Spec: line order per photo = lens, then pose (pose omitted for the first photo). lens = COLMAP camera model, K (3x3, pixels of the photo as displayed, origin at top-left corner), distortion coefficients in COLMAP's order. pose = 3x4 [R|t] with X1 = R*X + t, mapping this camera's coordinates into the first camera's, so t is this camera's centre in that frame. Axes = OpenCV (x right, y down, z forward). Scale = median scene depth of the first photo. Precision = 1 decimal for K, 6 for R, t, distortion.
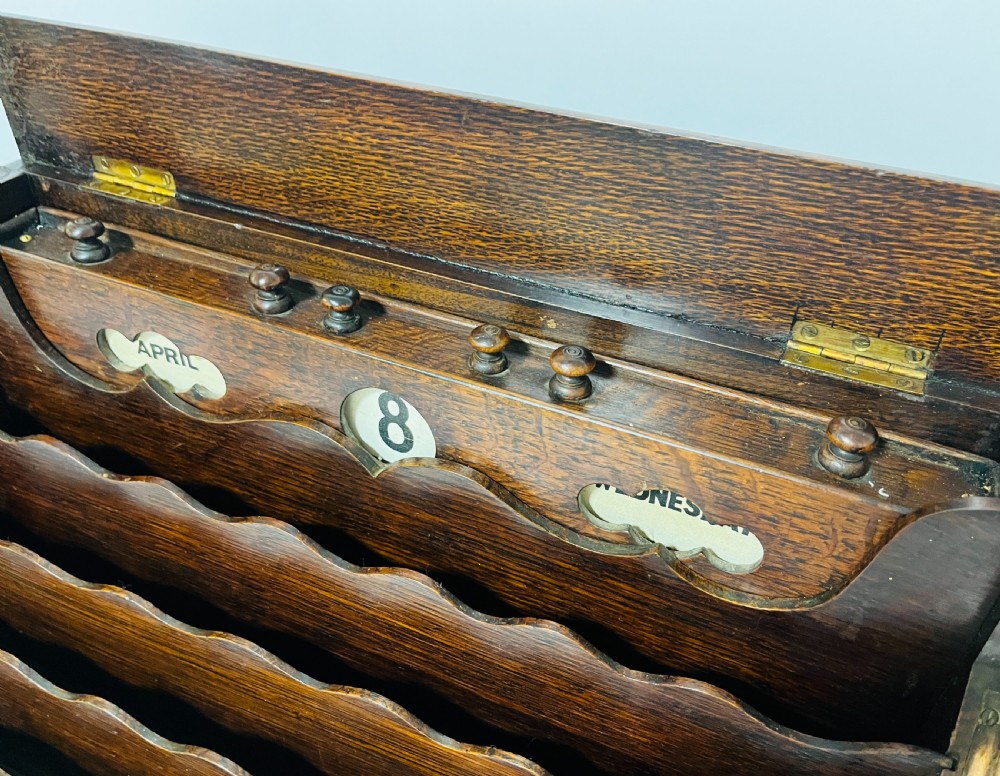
lens RADIAL K [[790.8, 0, 505.8], [0, 790.8, 403.6], [0, 0, 1]] dist [0.011898, -0.005642]
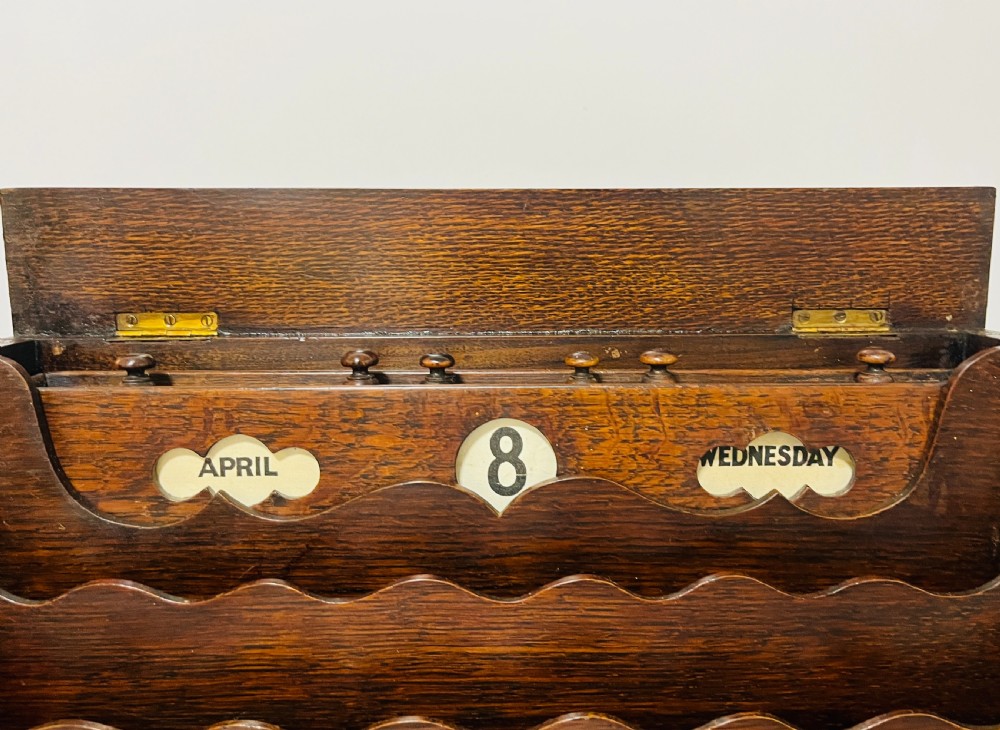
lens RADIAL K [[803.0, 0, 523.9], [0, 803.0, 363.9], [0, 0, 1]] dist [0.030784, -0.016041]
pose [[0.916285, -0.106511, 0.386106, -0.531860], [0.275715, 0.866968, -0.415148, 0.372326], [-0.290523, 0.486849, 0.823756, 0.032812]]
